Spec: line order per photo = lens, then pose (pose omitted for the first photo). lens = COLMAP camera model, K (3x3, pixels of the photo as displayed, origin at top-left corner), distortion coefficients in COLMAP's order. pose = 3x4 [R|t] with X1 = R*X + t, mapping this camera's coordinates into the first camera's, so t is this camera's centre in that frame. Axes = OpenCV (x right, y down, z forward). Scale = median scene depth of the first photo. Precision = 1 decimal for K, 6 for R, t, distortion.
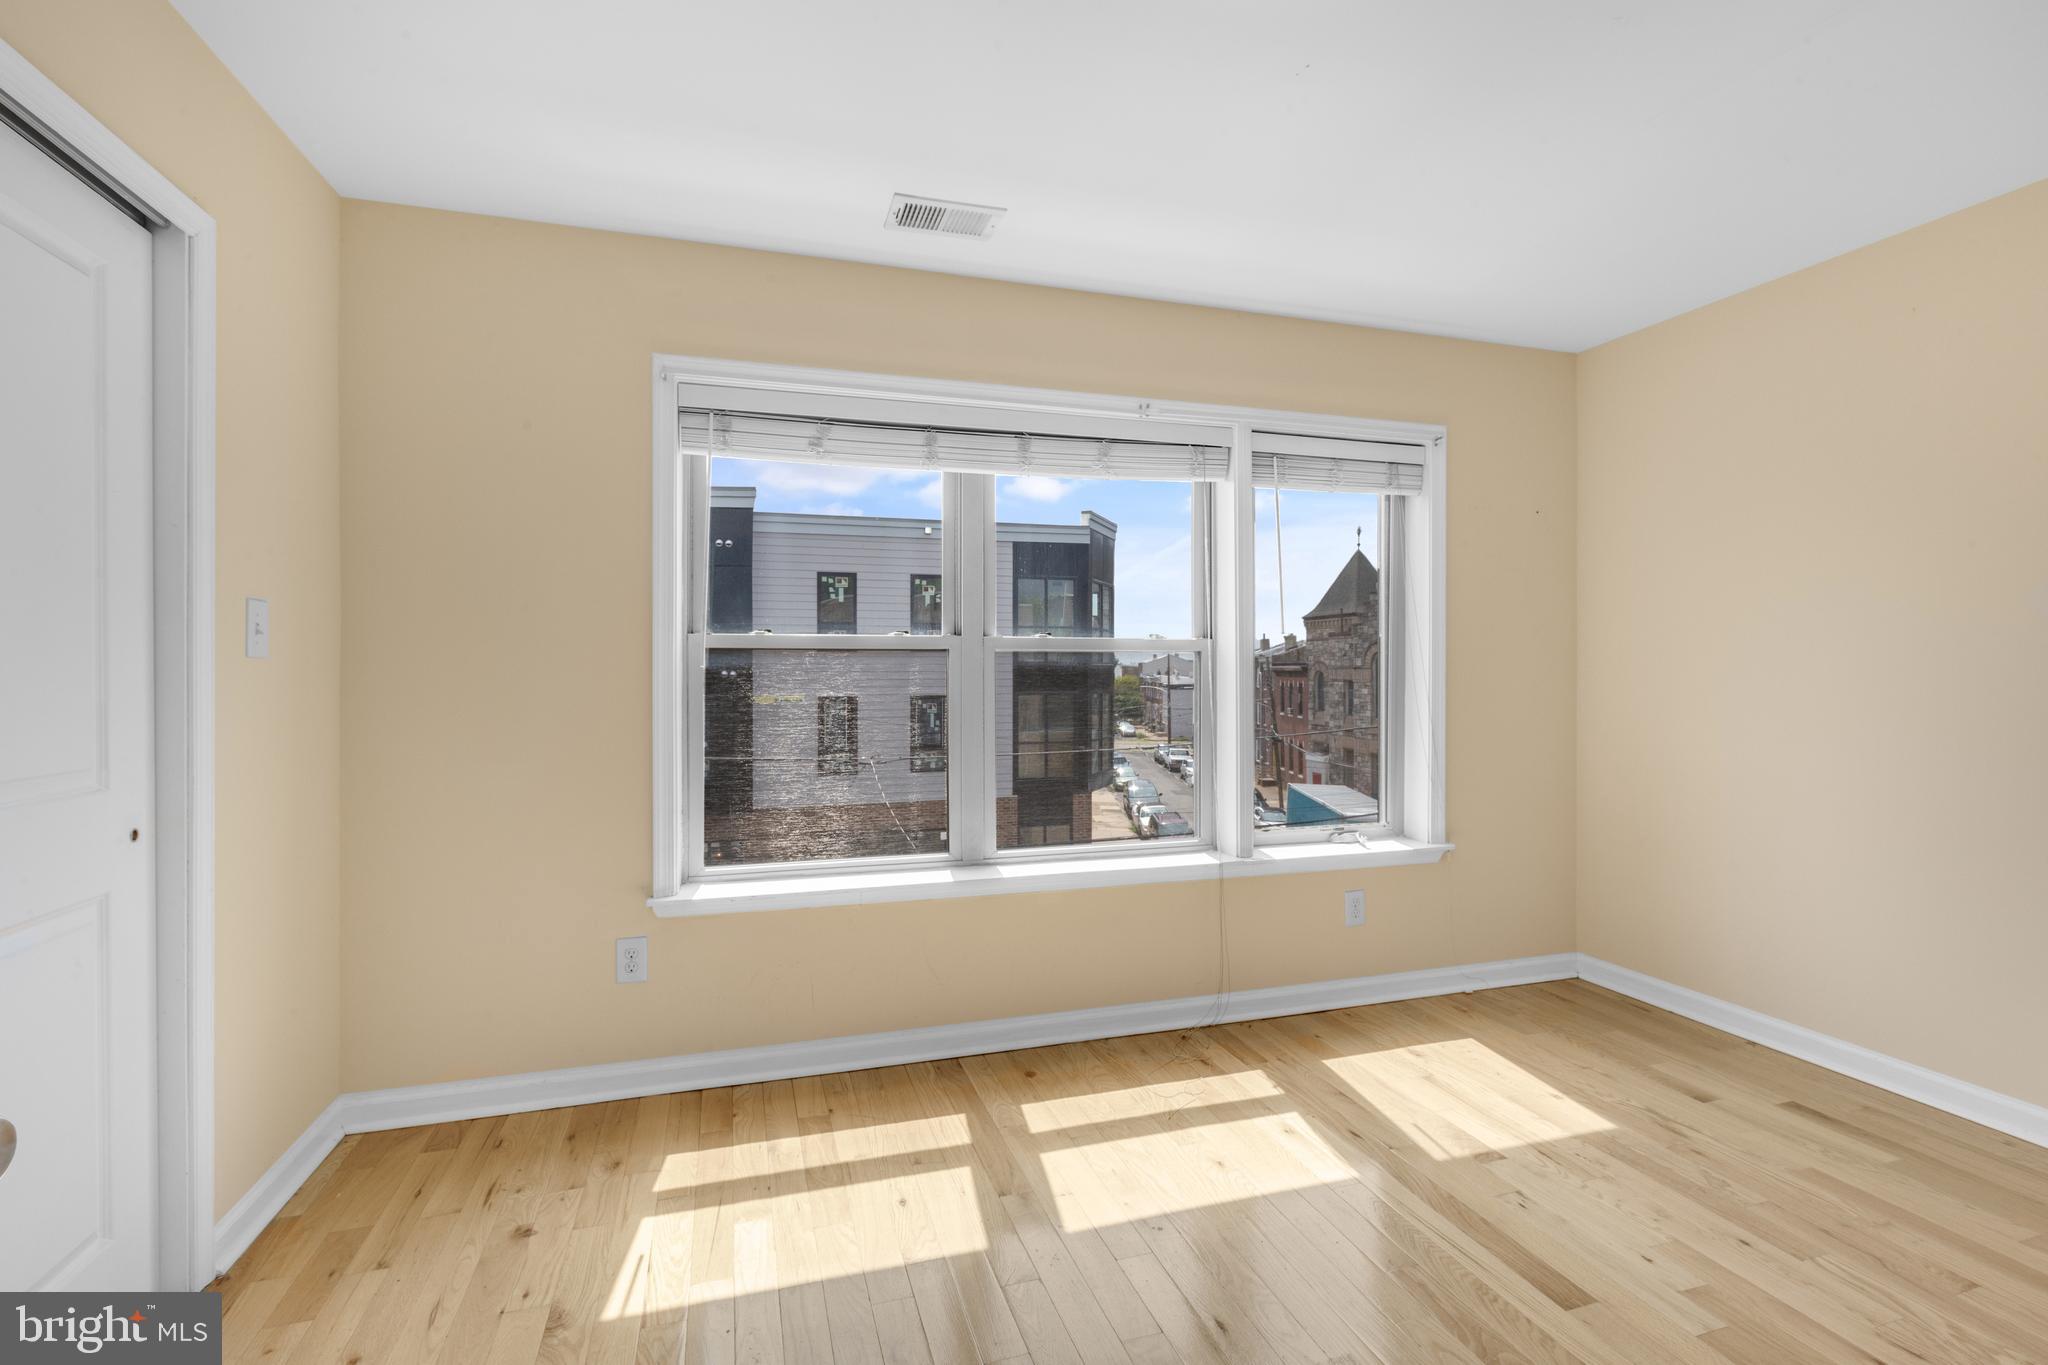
lens RADIAL K [[937.3, 0, 1007.9], [0, 937.3, 668.3], [0, 0, 1]] dist [0.001147, -0.000736]
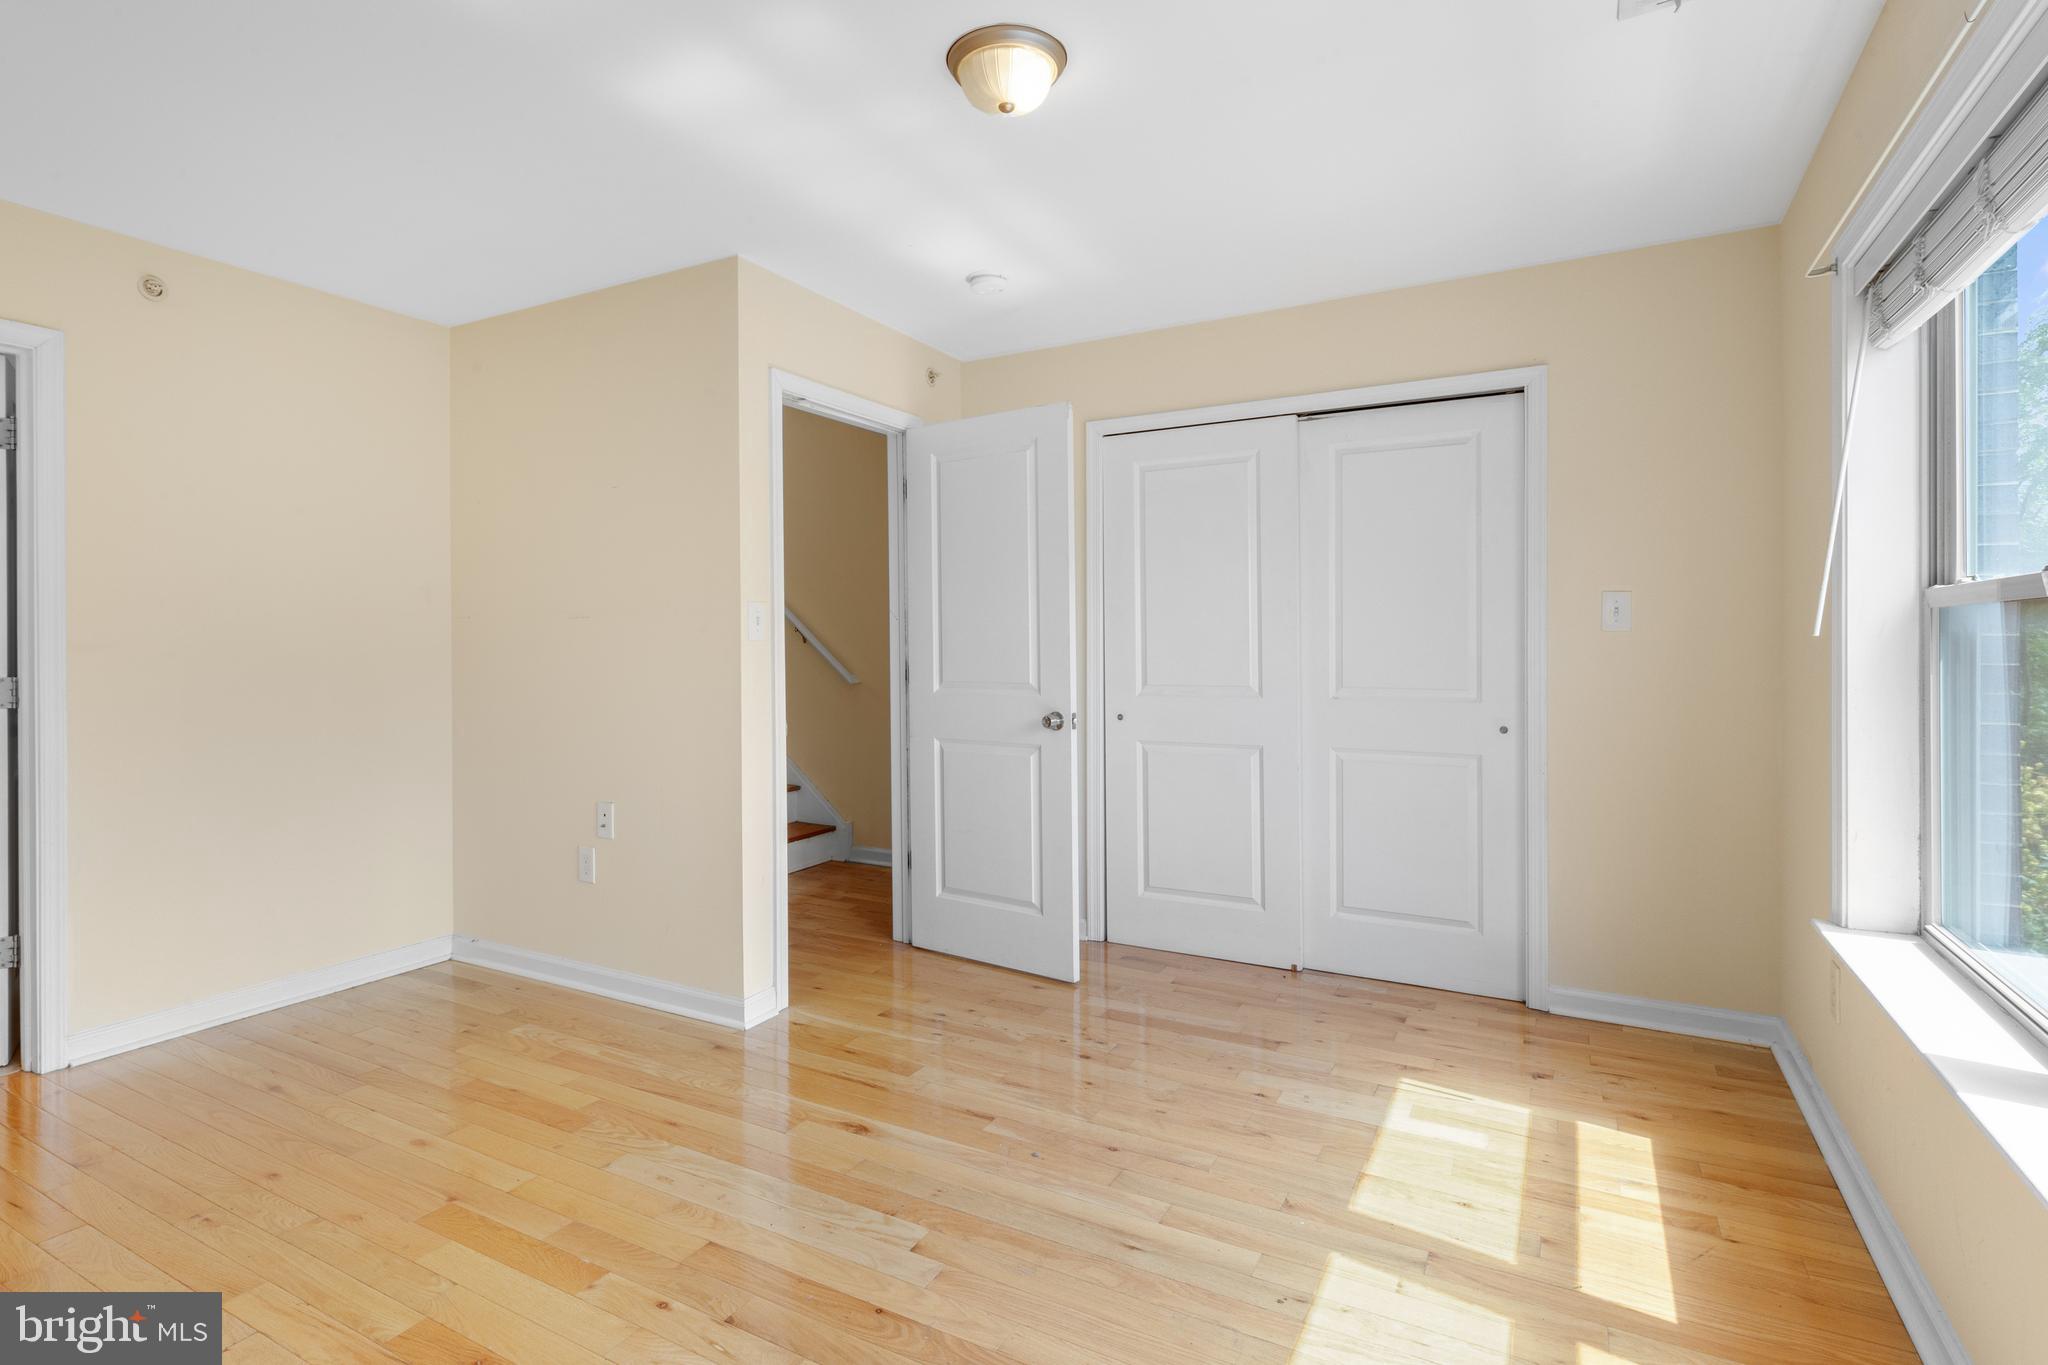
lens RADIAL K [[1001.1, 0, 988.7], [0, 1001.1, 651.8], [0, 0, 1]] dist [-0.000999, 0.000196]
pose [[-0.732525, 0.009028, -0.680680, 0.789541], [0.002041, 0.999937, 0.011066, 0.000148], [0.680737, 0.006717, -0.732497, 1.207129]]
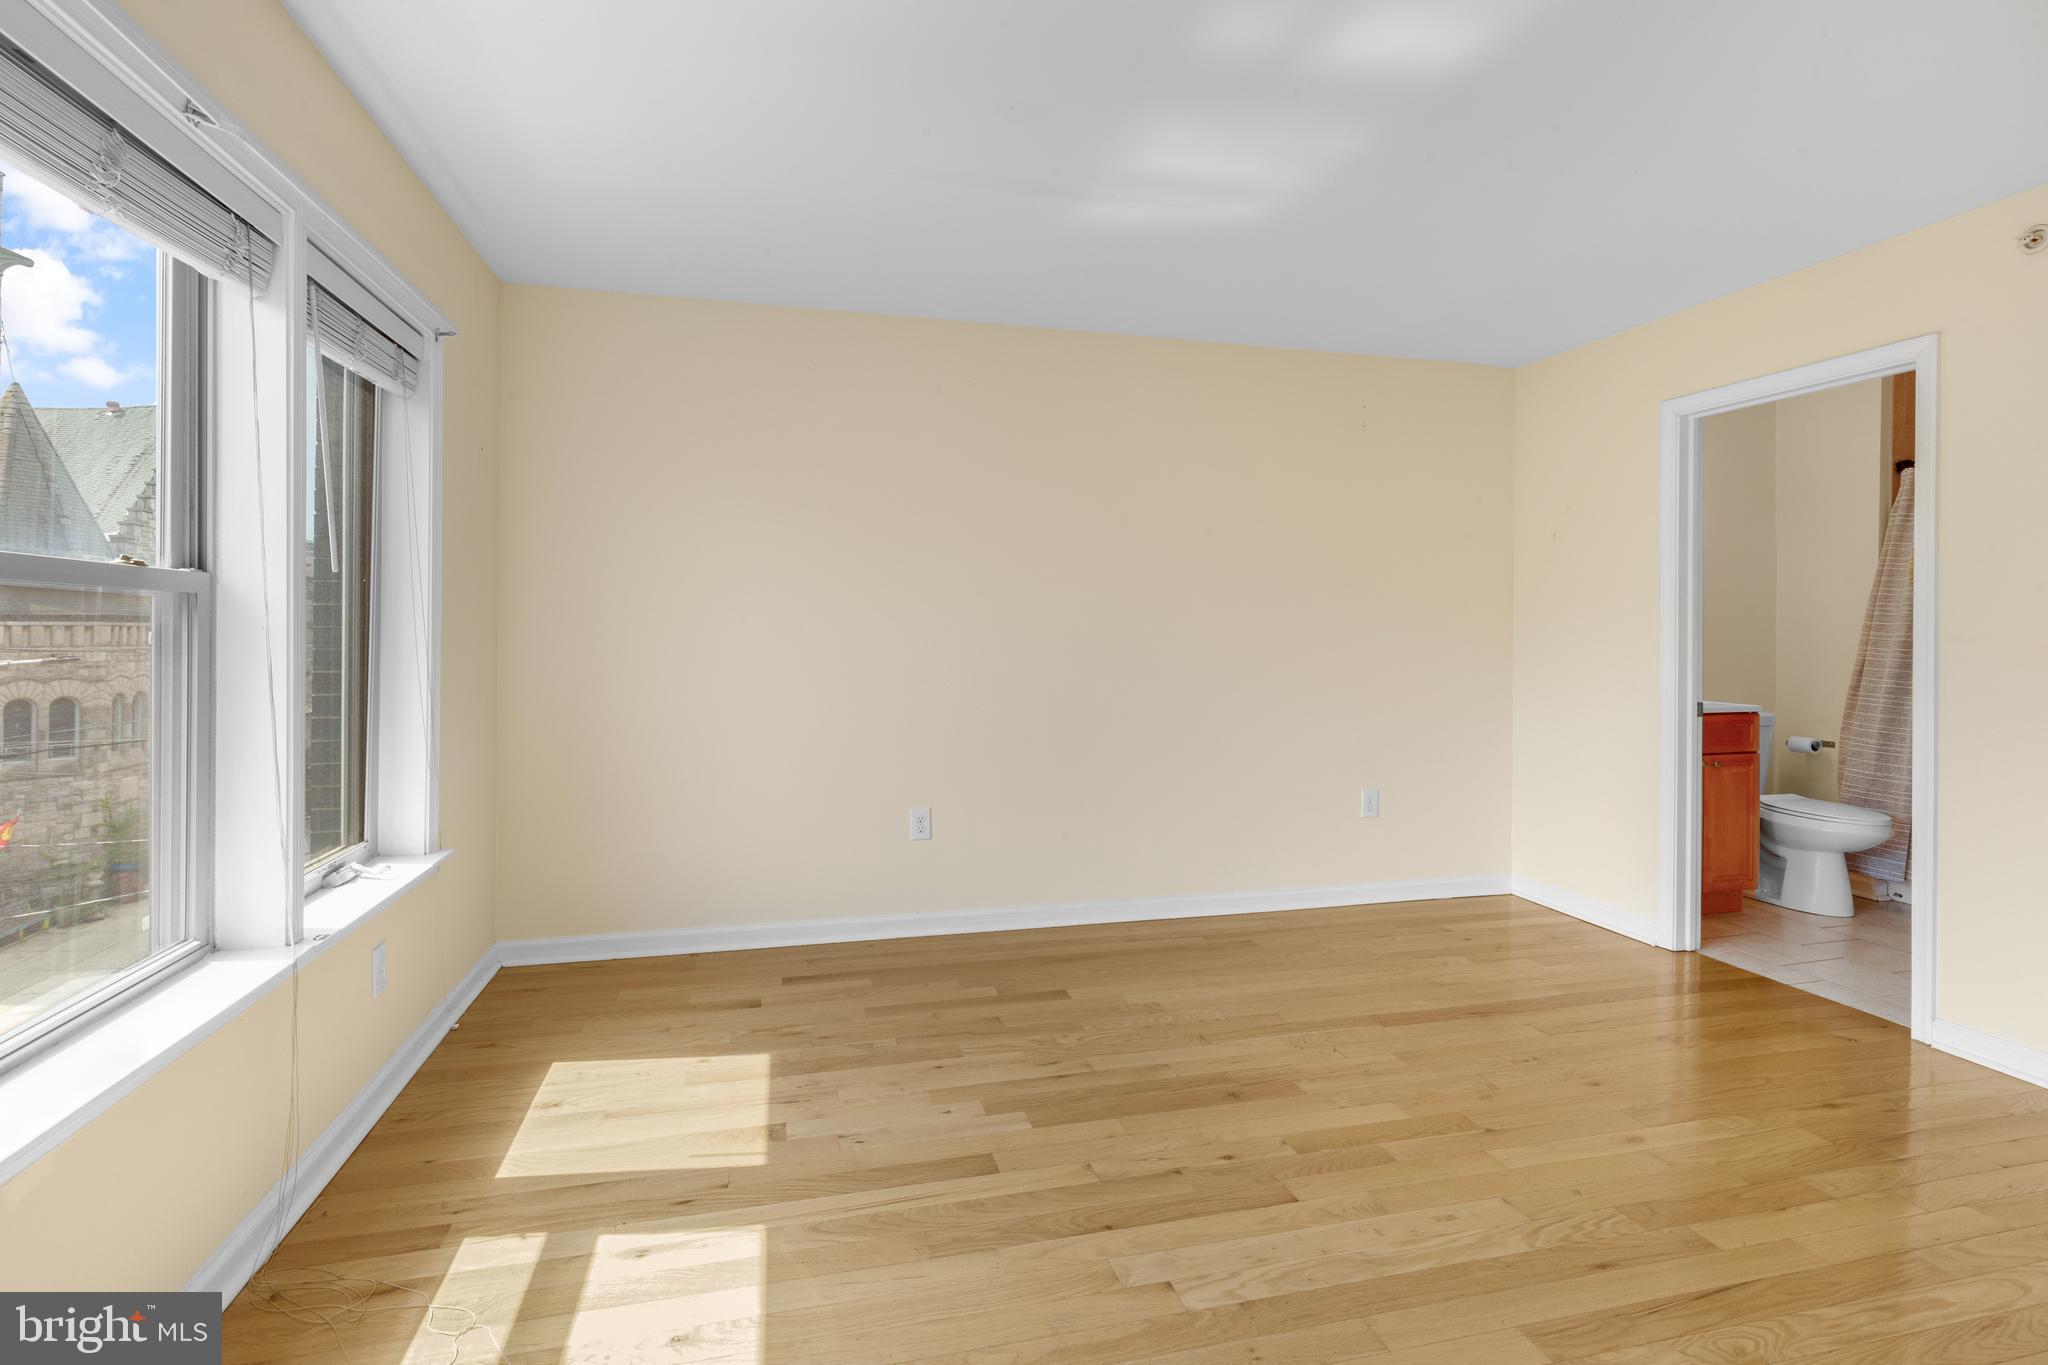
lens RADIAL K [[965.5, 0, 1021.6], [0, 965.5, 622.5], [0, 0, 1]] dist [-0.001359, 0.002042]
pose [[0.040768, 0.006347, 0.999148, -0.444067], [-0.004445, 0.999971, -0.006170, -0.000671], [-0.999159, -0.004189, 0.040795, 0.660165]]
